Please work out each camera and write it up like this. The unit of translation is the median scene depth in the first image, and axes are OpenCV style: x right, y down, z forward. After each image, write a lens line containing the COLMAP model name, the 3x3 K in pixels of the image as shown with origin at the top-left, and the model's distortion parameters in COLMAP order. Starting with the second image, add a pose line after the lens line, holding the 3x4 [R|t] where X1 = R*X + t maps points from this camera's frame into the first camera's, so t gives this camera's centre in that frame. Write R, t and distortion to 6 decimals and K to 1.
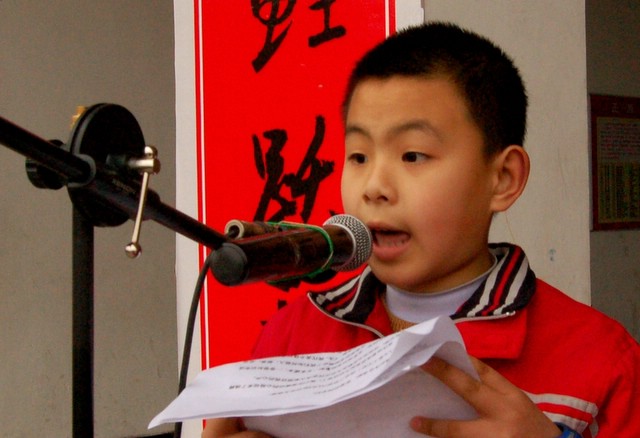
lens RADIAL K [[638.7, 0, 323.7], [0, 638.7, 220.8], [0, 0, 1]] dist [-0.000110, 0.000000]
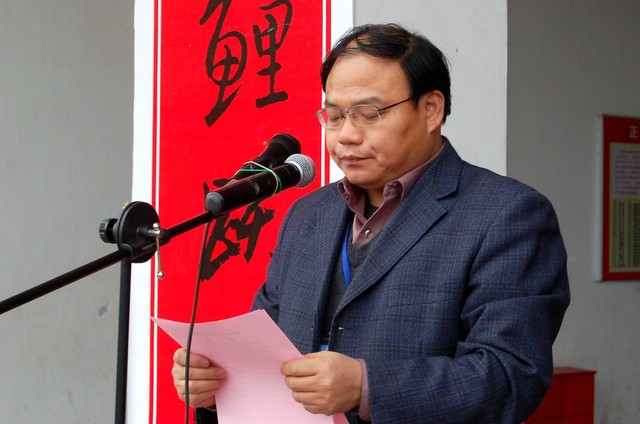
lens RADIAL K [[1385.1, 0, 318.1], [0, 1385.1, 209.9], [0, 0, 1]] dist [0.077497, 0.000000]
pose [[0.999542, 0.030026, 0.003769, 0.082945], [-0.029895, 0.999074, -0.030936, -0.017331], [-0.004694, 0.030810, 0.999514, -1.441182]]
